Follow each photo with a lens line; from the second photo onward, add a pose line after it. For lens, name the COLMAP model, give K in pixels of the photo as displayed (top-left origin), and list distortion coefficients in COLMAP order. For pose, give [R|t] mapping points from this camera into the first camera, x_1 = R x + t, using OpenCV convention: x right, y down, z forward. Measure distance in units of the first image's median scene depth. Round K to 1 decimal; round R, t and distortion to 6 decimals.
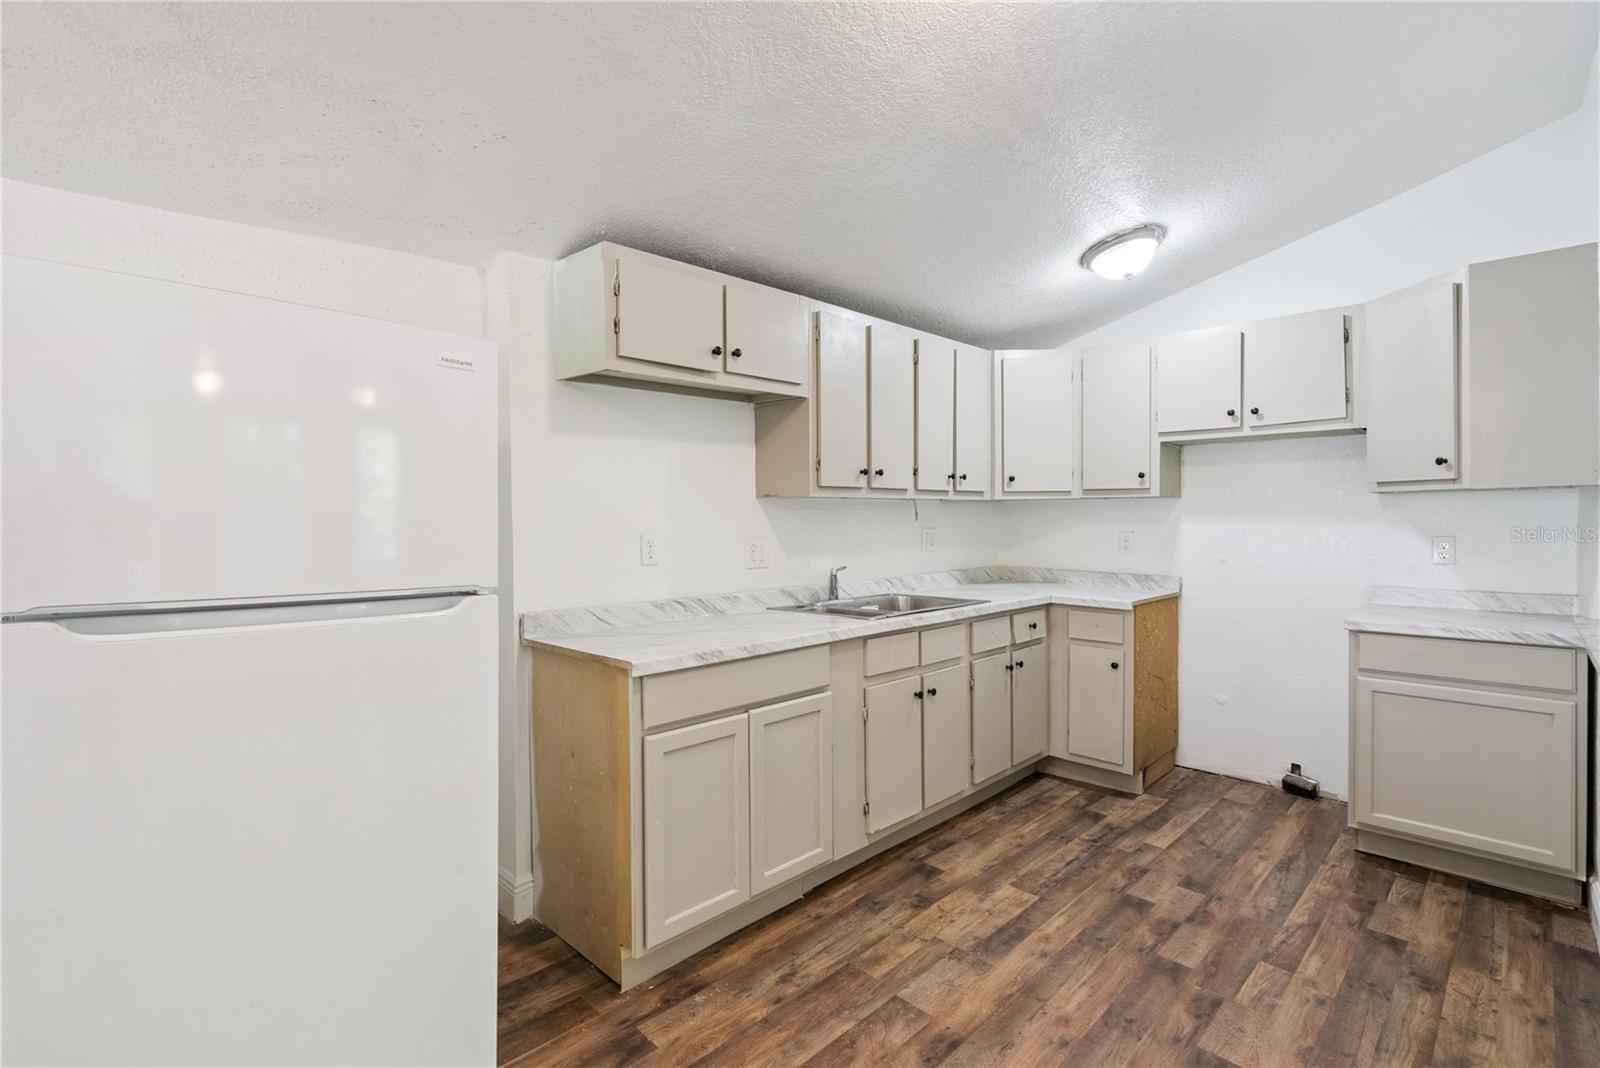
lens RADIAL K [[741.6, 0, 795.8], [0, 741.6, 512.0], [0, 0, 1]] dist [0.000267, 0.000669]
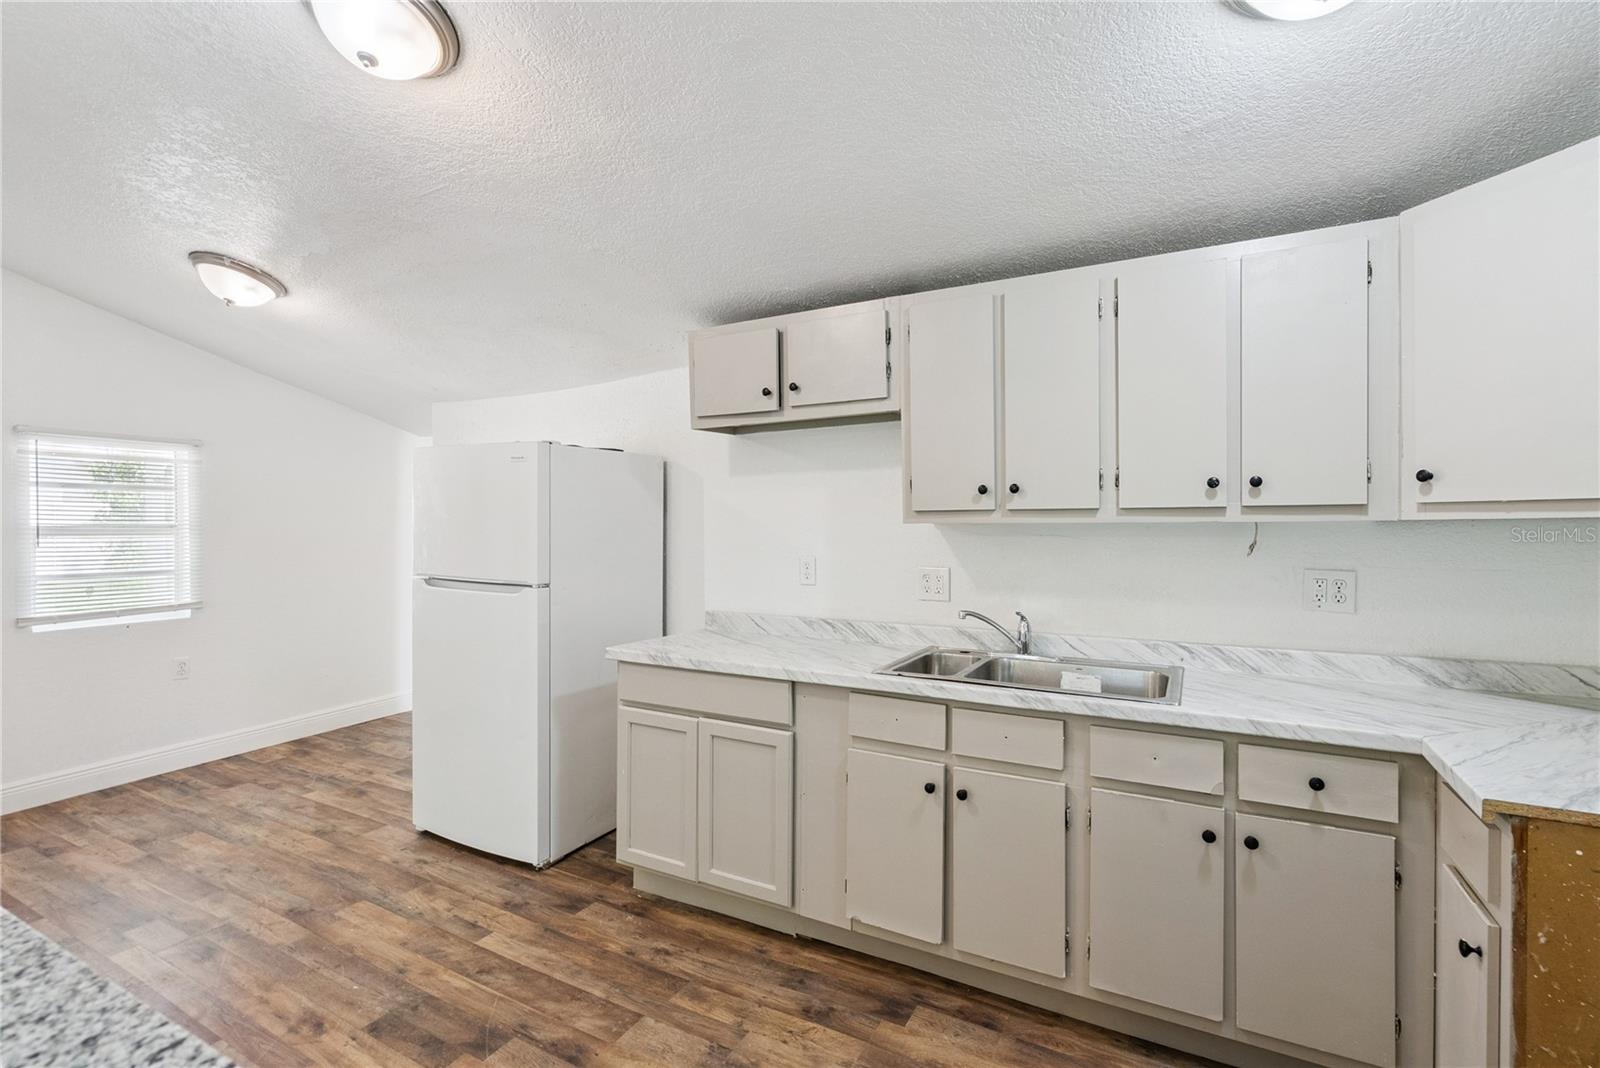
lens RADIAL K [[724.5, 0, 797.0], [0, 724.5, 522.9], [0, 0, 1]] dist [-0.001359, 0.000080]
pose [[0.285626, 0.003343, -0.958335, 0.827286], [0.007954, 0.999951, 0.005859, -0.028138], [0.958308, -0.009296, 0.285585, 0.658036]]
